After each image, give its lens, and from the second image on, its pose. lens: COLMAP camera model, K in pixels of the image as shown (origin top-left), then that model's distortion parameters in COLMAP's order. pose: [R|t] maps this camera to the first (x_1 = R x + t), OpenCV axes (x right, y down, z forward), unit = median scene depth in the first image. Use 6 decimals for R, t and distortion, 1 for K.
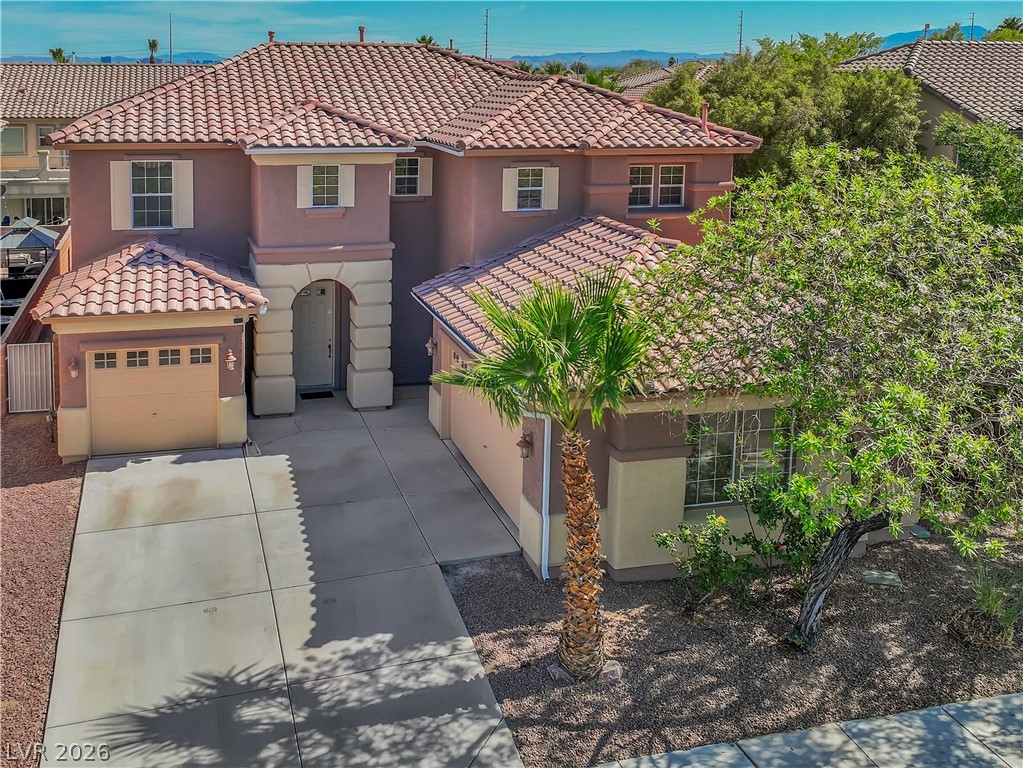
lens RADIAL K [[1002.6, 0, 427.8], [0, 1002.6, 339.9], [0, 0, 1]] dist [0.009438, -0.007872]
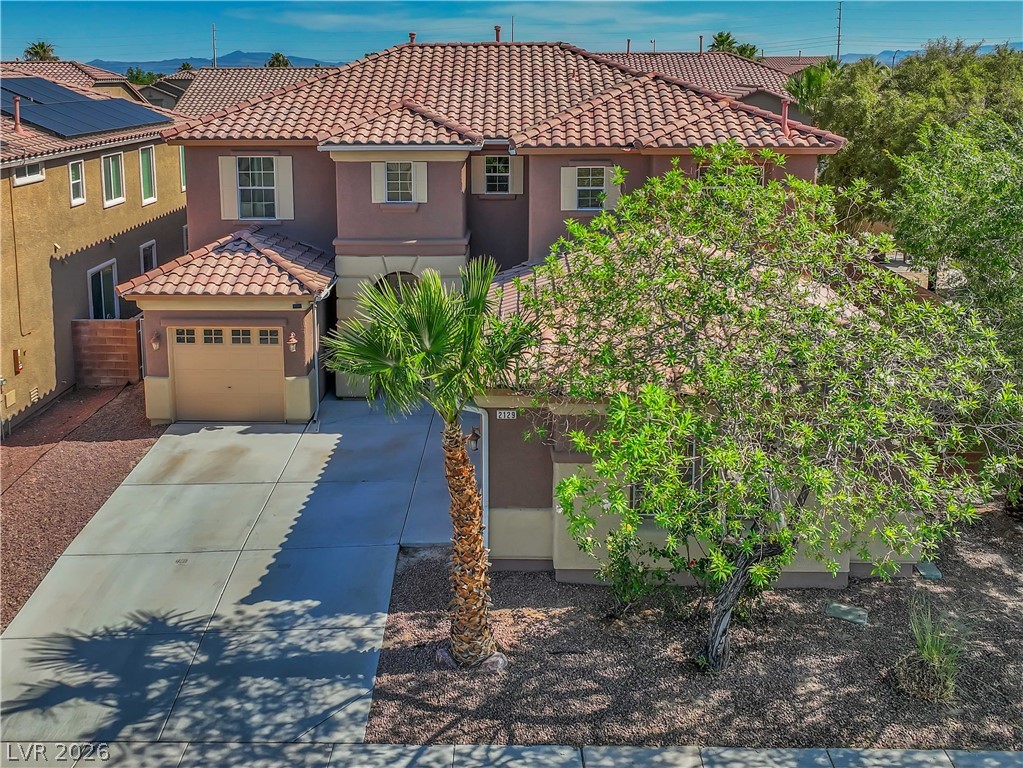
lens RADIAL K [[993.8, 0, 511.5], [0, 993.8, 384.0], [0, 0, 1]] dist [0.002533, 0.002308]
pose [[0.962193, 0.069099, -0.263457, 0.368517], [-0.057712, 0.997044, 0.050729, -0.003823], [0.266183, -0.033606, 0.963336, 0.032694]]
